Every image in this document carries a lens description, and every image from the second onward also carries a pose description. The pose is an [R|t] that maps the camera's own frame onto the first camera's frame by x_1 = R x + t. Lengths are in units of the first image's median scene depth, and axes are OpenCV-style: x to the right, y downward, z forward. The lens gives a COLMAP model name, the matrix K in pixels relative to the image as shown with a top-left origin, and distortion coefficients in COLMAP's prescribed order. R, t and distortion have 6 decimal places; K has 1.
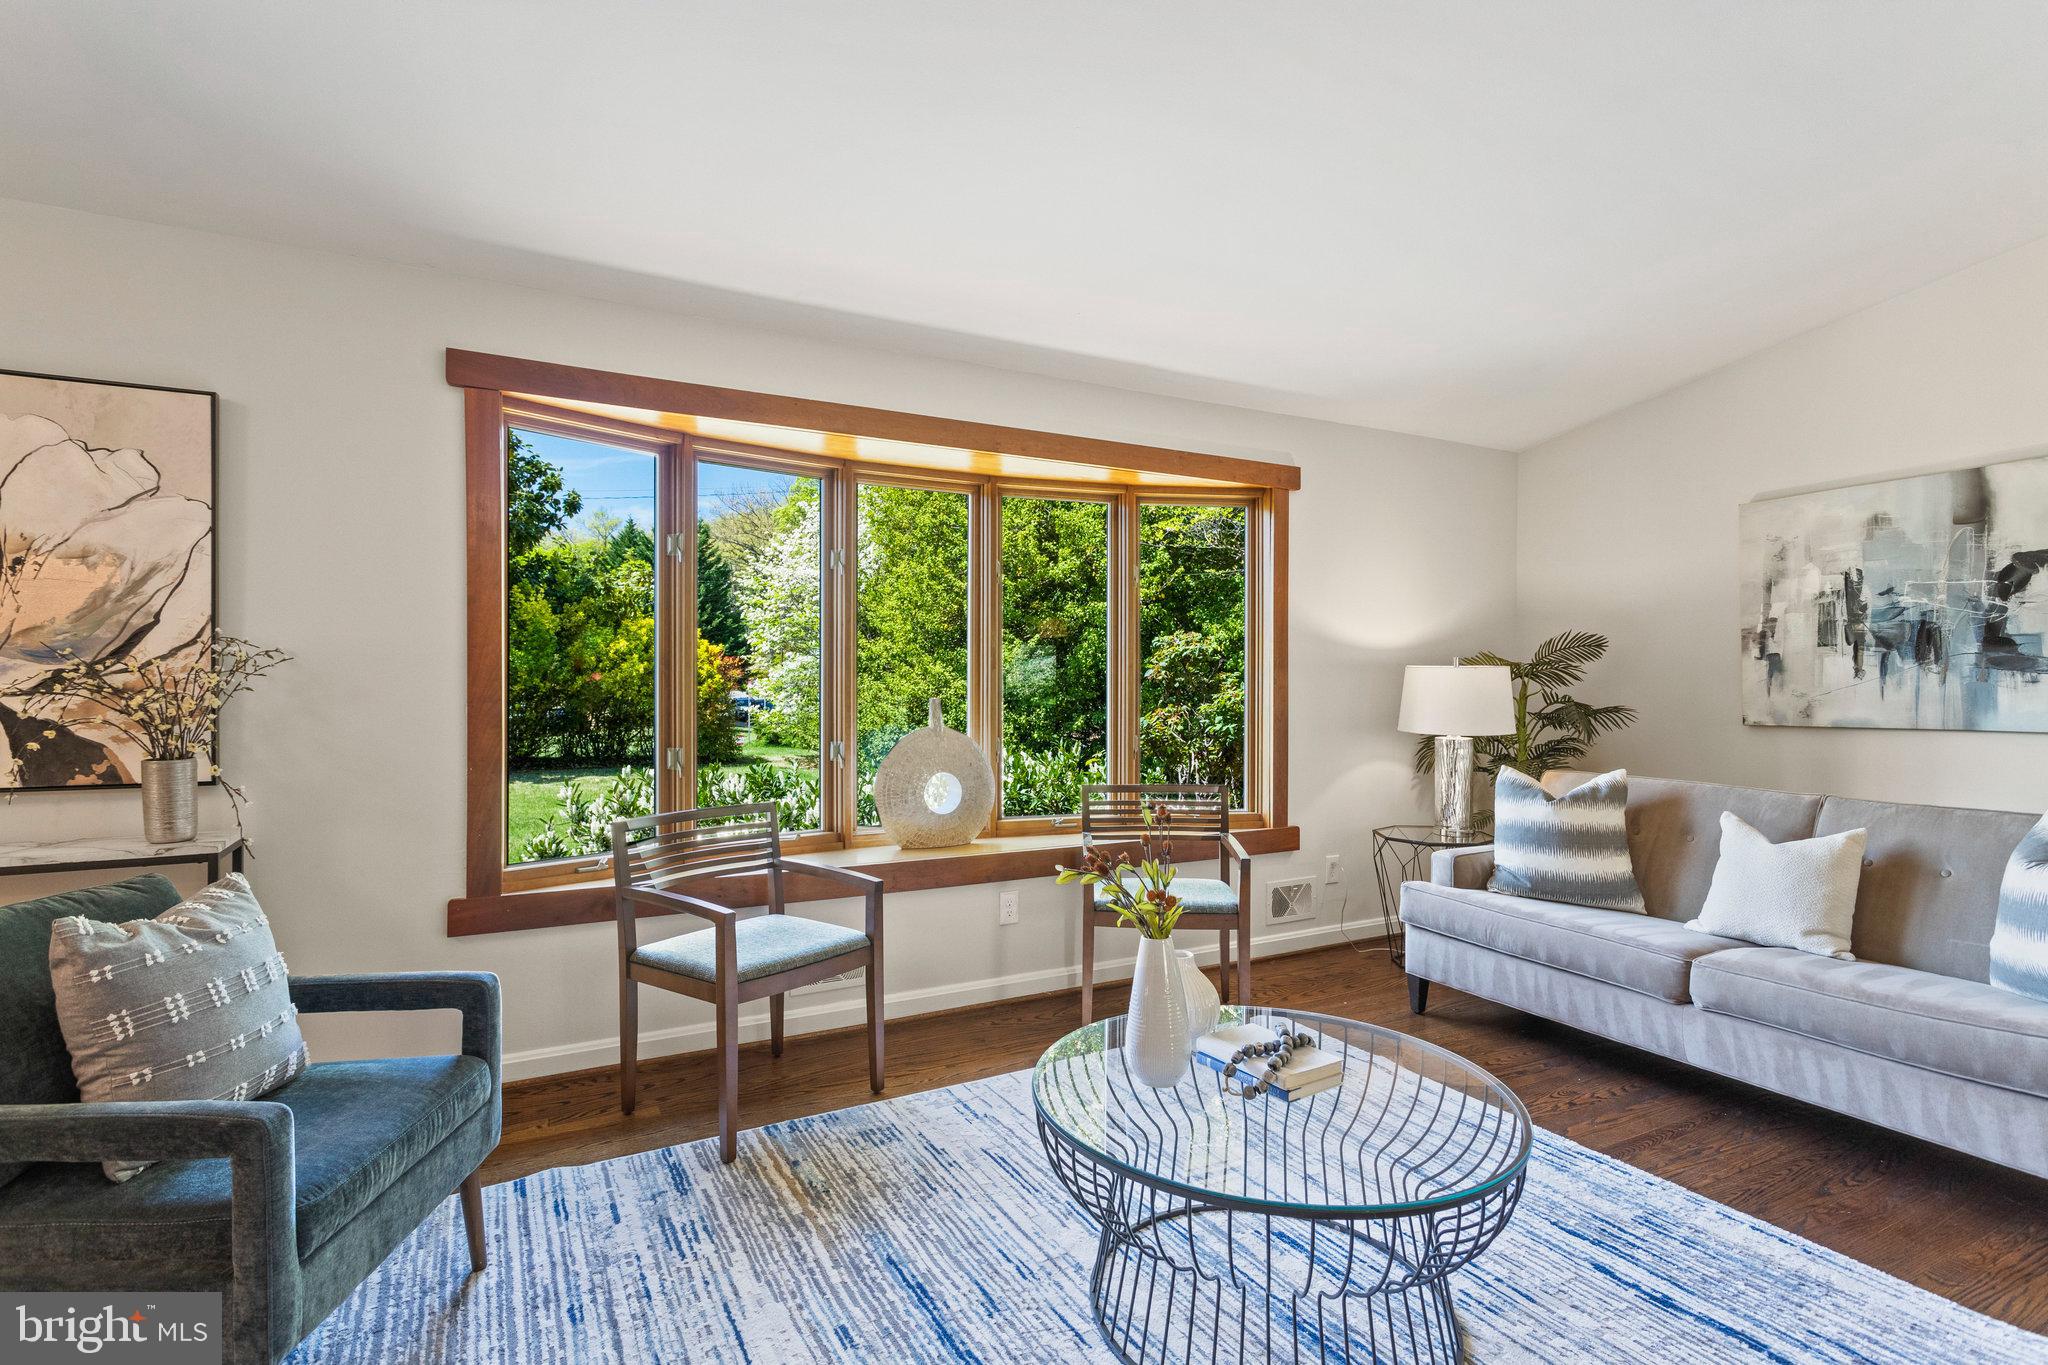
lens RADIAL K [[971.5, 0, 1034.8], [0, 971.5, 687.8], [0, 0, 1]] dist [0.006678, -0.000473]
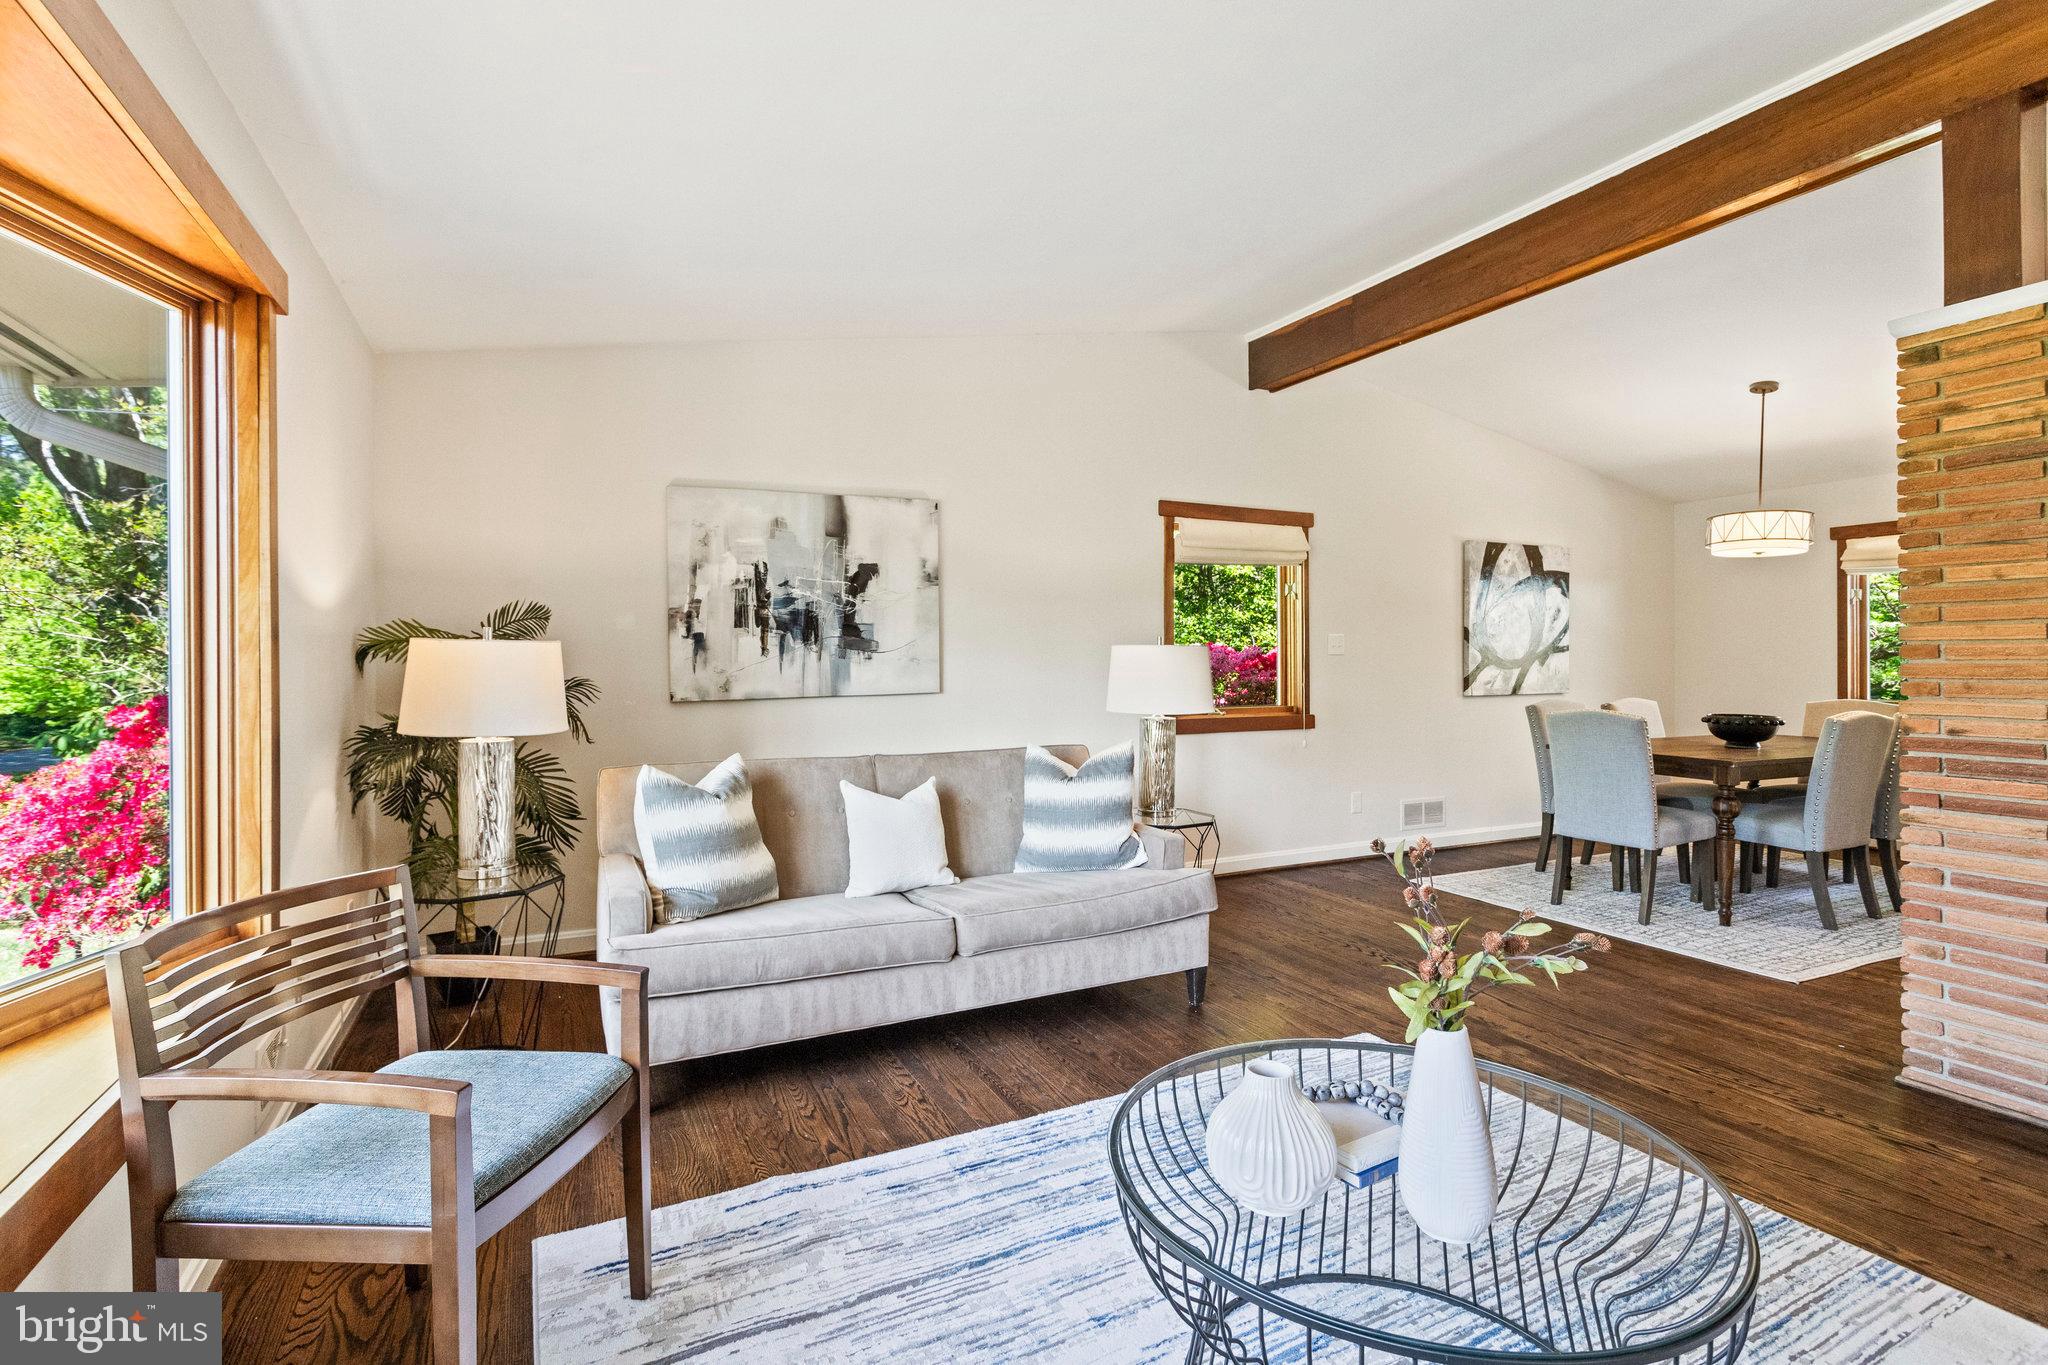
lens RADIAL K [[971.5, 0, 1009.7], [0, 971.5, 657.0], [0, 0, 1]] dist [0.006678, -0.000473]
pose [[0.042294, -0.003270, 0.999100, -0.325065], [0.010431, 0.999942, 0.002831, -0.009681], [-0.999051, 0.010302, 0.042326, 0.707294]]
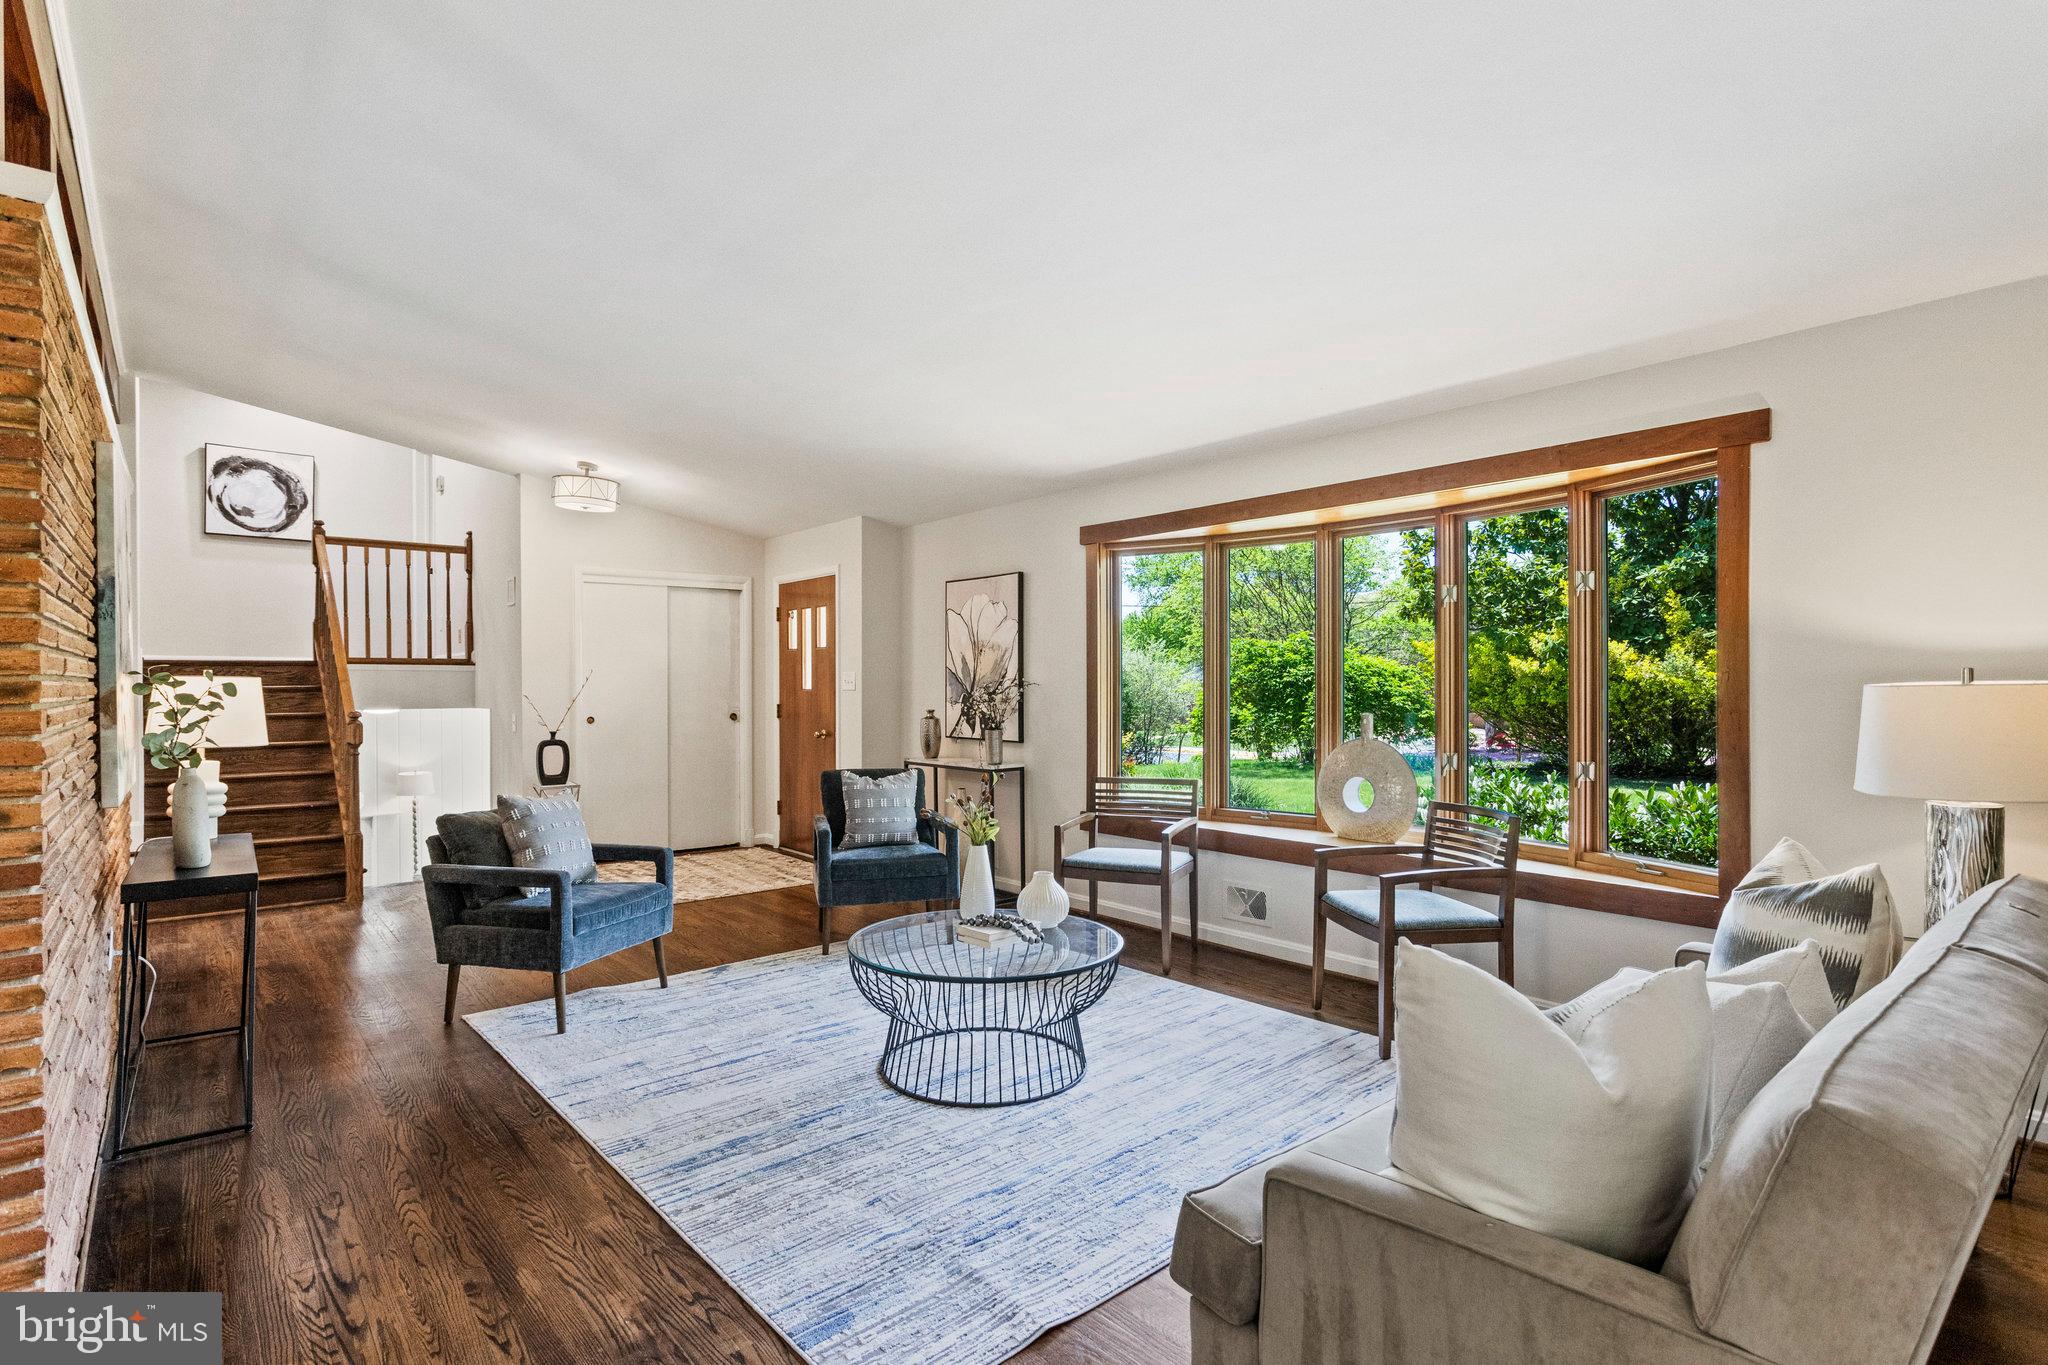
lens RADIAL K [[1013.6, 0, 1028.5], [0, 1013.6, 684.9], [0, 0, 1]] dist [-0.011313, 0.001244]
pose [[0.222098, -0.002691, -0.975021, 1.073663], [-0.002148, 0.999992, -0.003250, -0.020753], [0.975022, 0.002816, 0.222091, 0.357762]]
